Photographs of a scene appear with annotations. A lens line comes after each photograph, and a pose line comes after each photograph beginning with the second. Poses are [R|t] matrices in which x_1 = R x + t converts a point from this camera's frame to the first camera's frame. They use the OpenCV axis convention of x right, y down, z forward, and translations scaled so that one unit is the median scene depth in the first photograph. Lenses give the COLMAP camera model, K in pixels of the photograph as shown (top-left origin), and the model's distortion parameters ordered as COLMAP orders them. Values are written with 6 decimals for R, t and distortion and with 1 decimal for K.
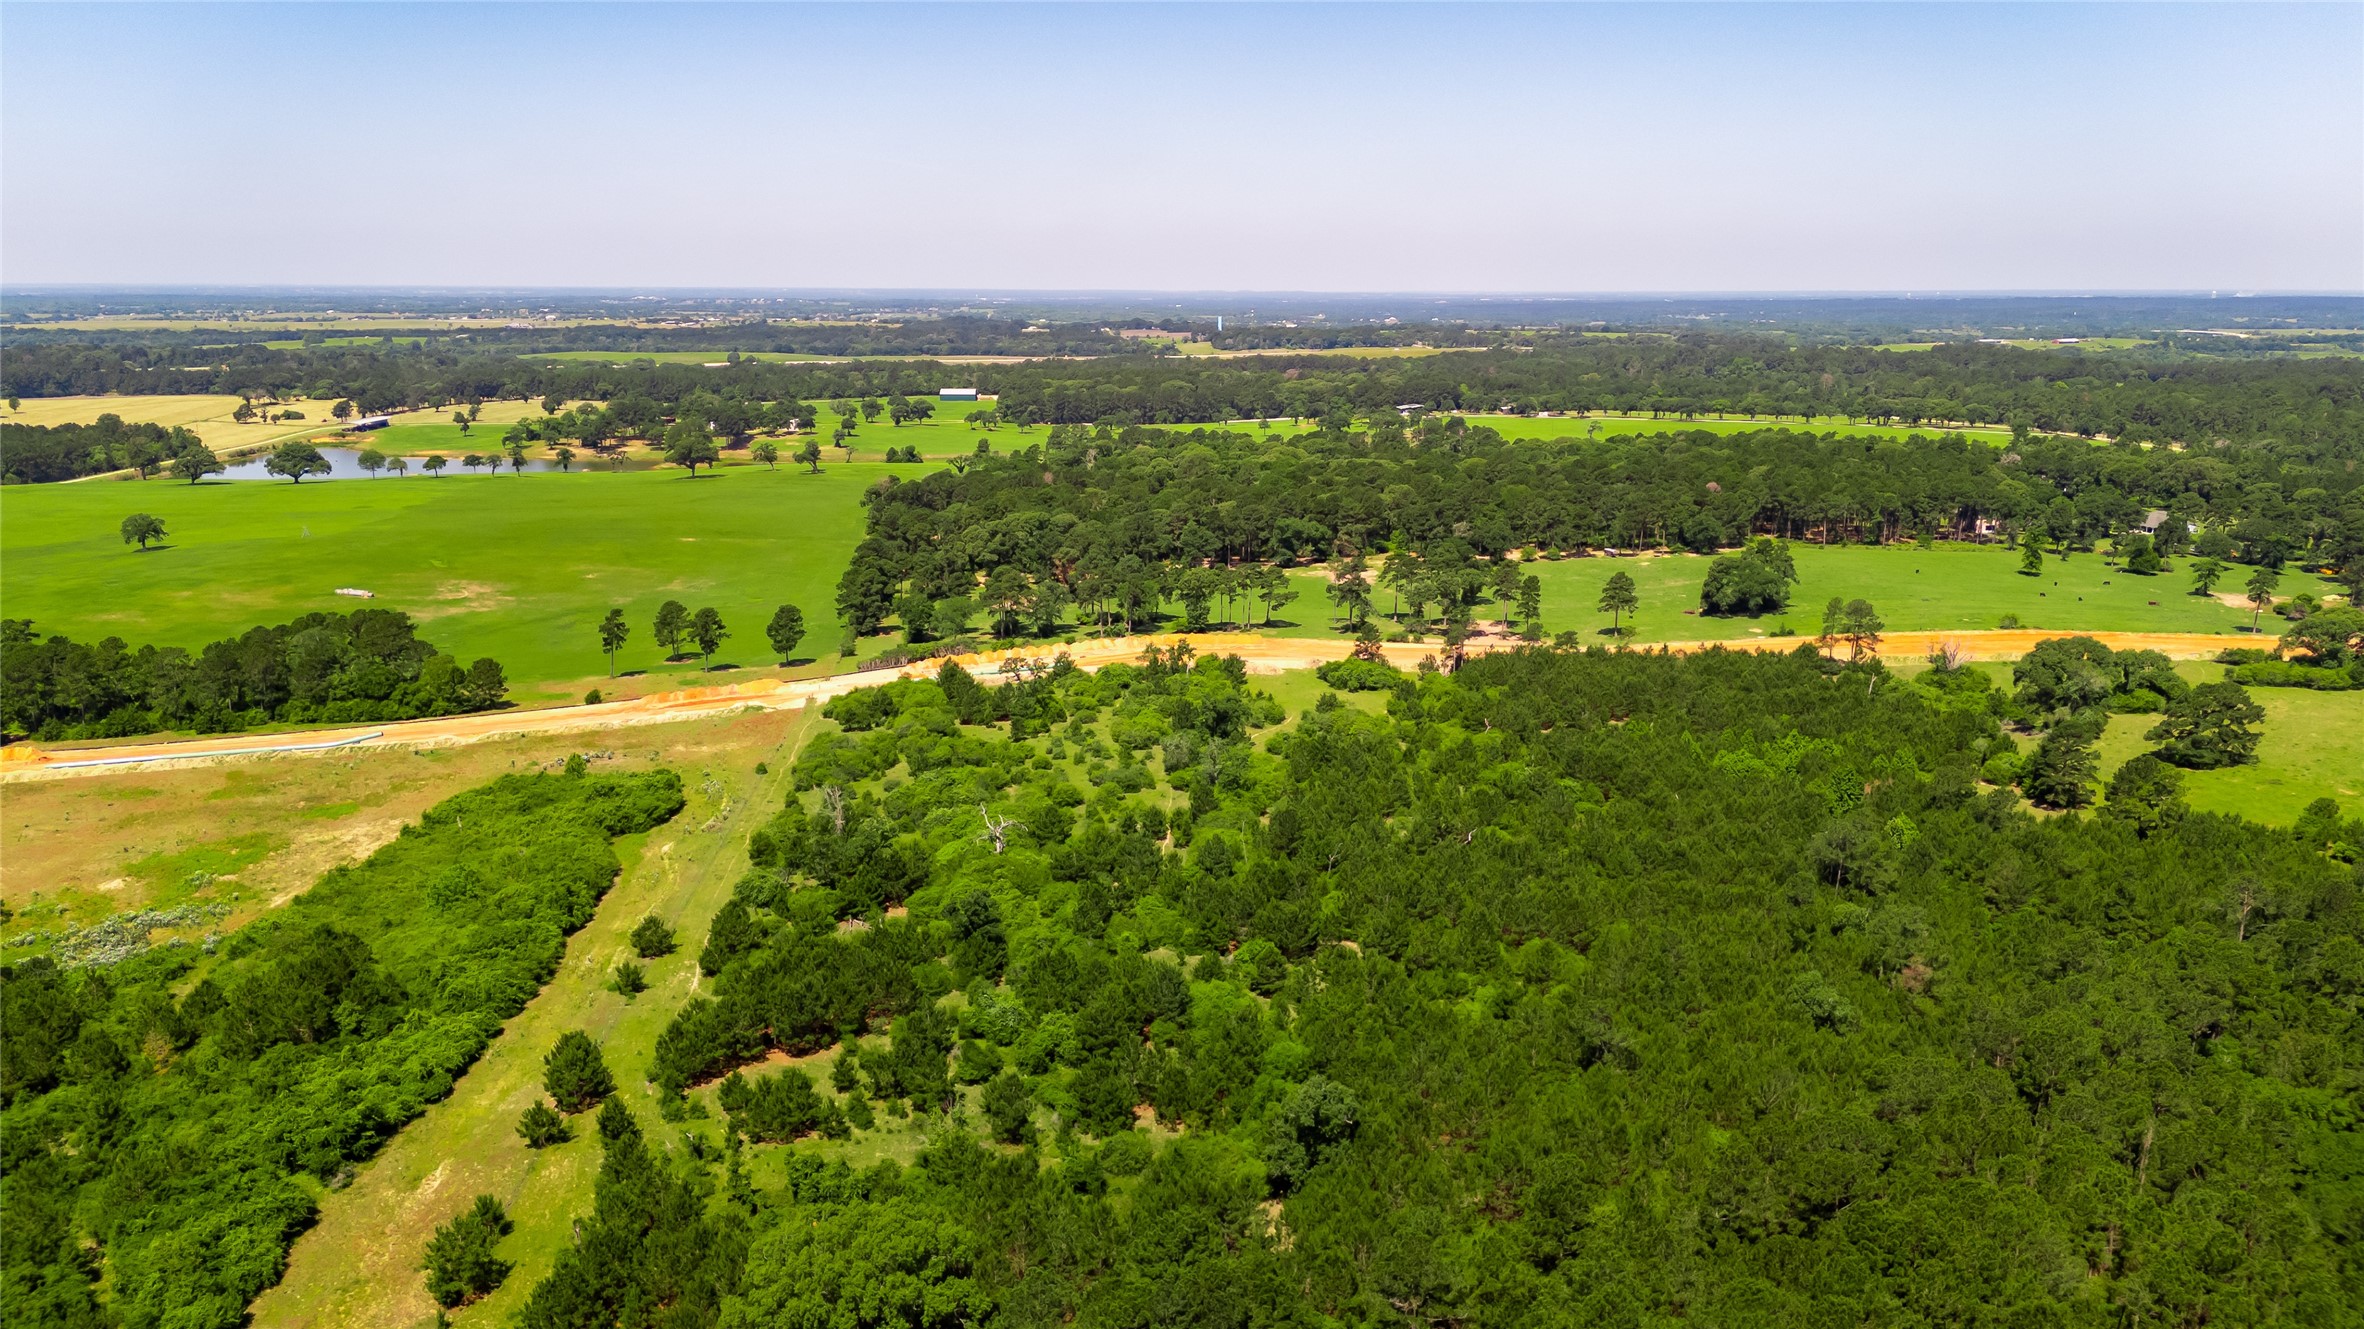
lens RADIAL K [[1731.9, 0, 1184.8], [0, 1731.9, 660.7], [0, 0, 1]] dist [0.077413, -0.085760]
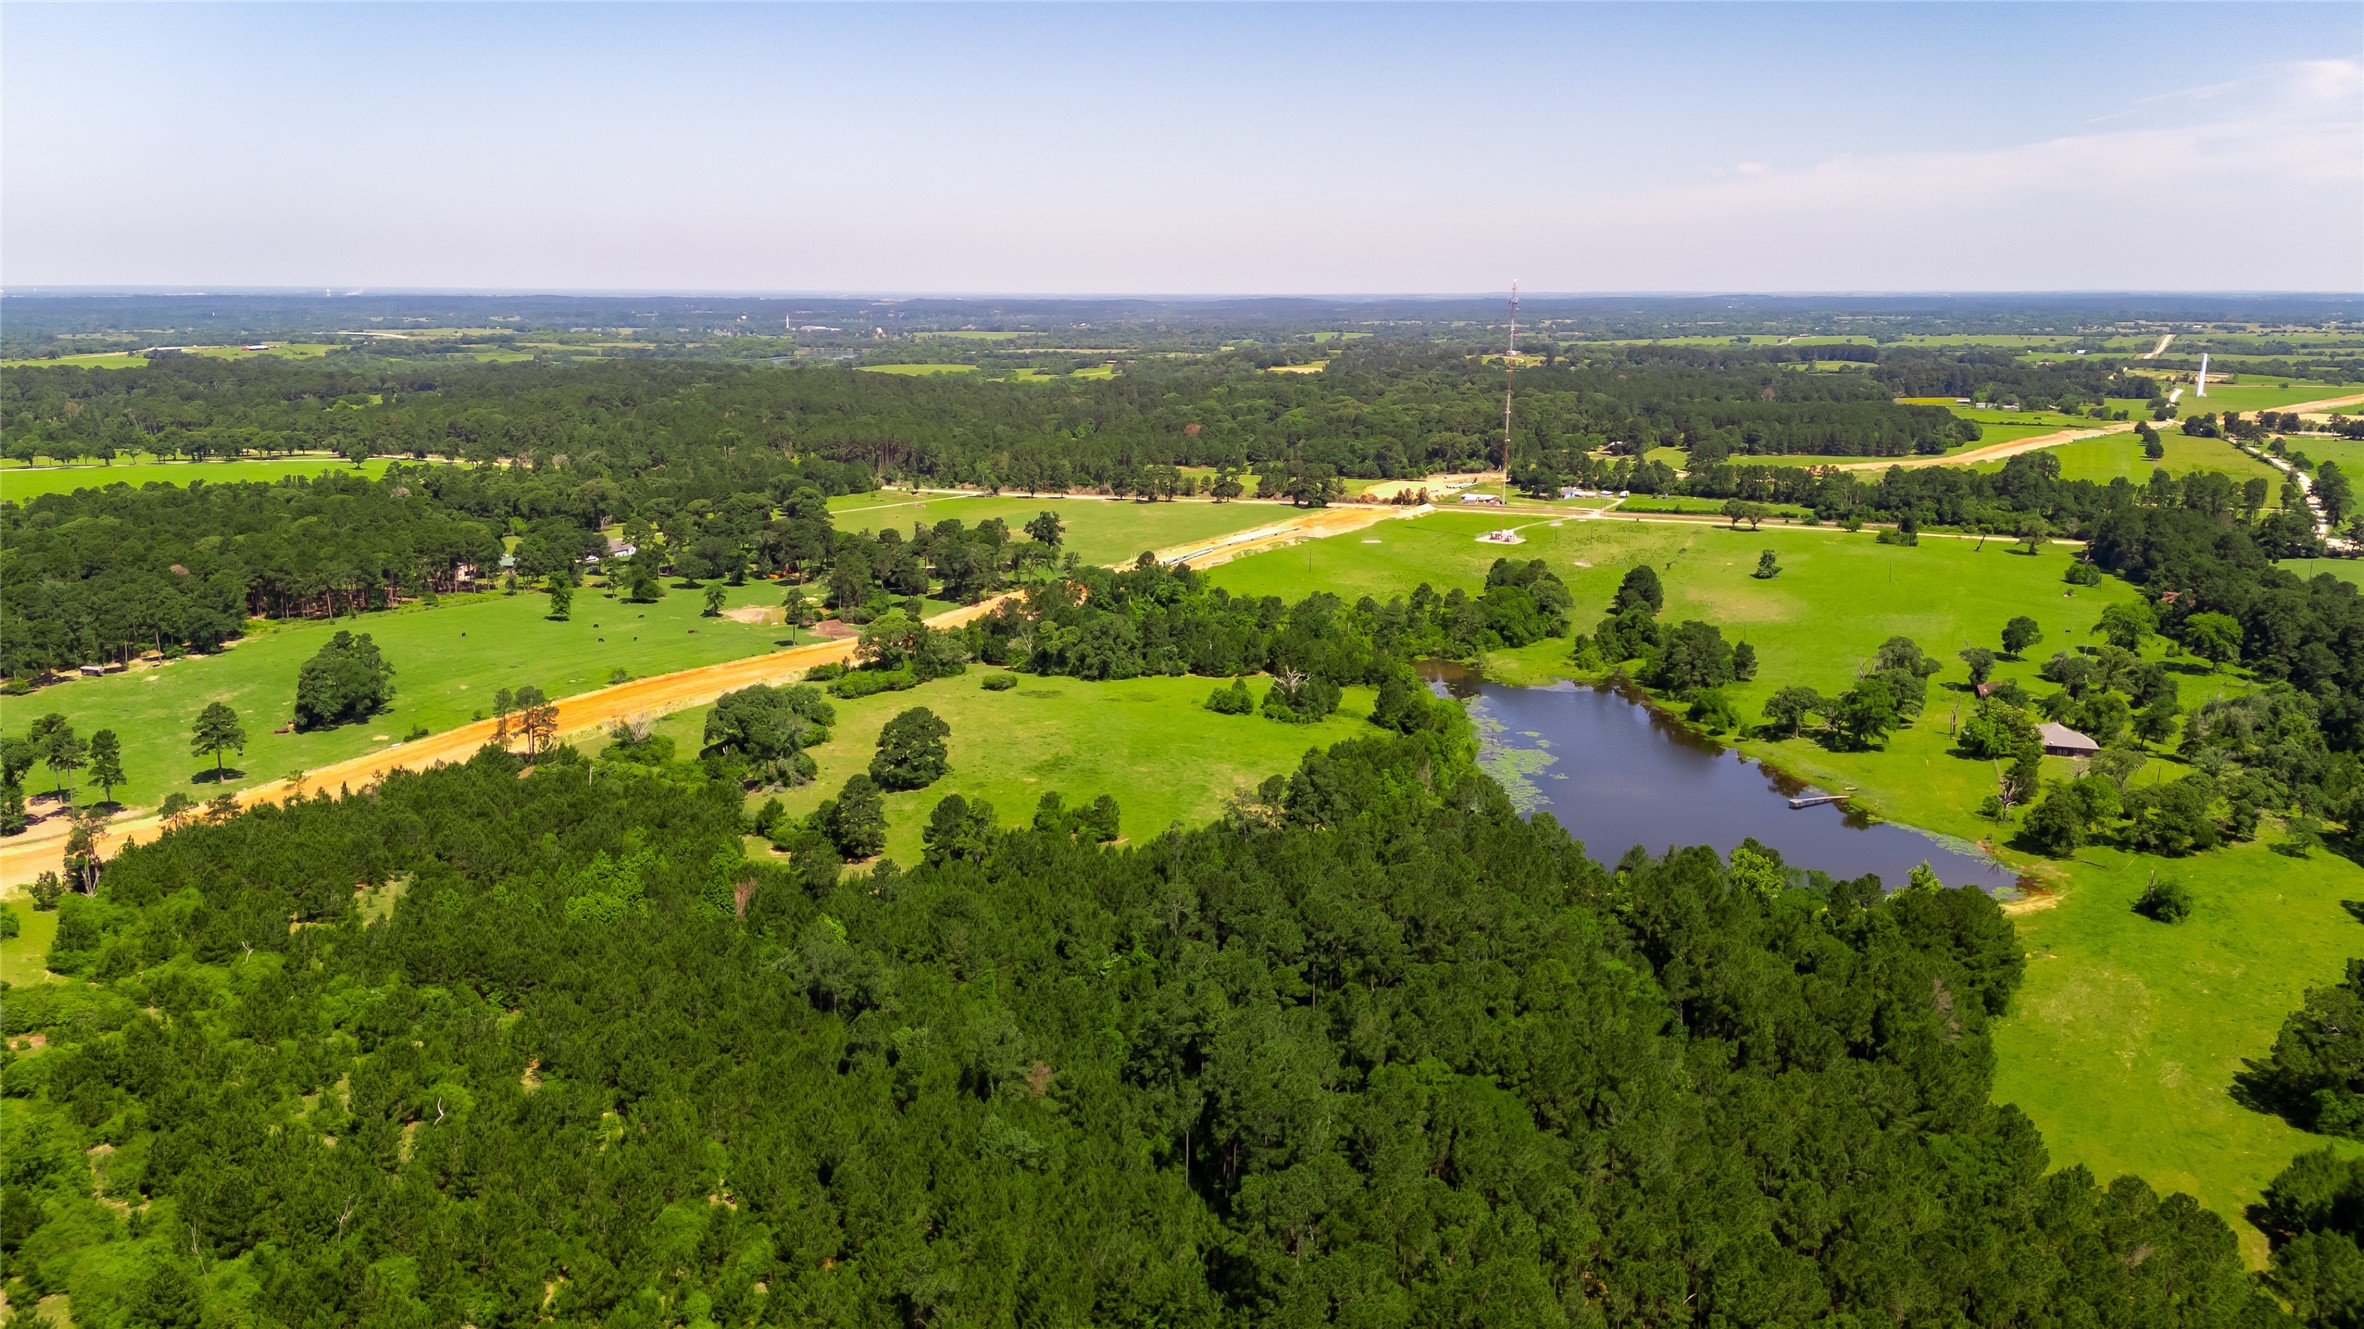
lens RADIAL K [[1731.9, 0, 1179.1], [0, 1731.9, 679.6], [0, 0, 1]] dist [0.077413, -0.085760]
pose [[0.566086, -0.185604, 0.803180, -0.123467], [0.175469, 0.979125, 0.102590, -0.055746], [-0.805454, 0.082858, 0.586837, 0.138043]]
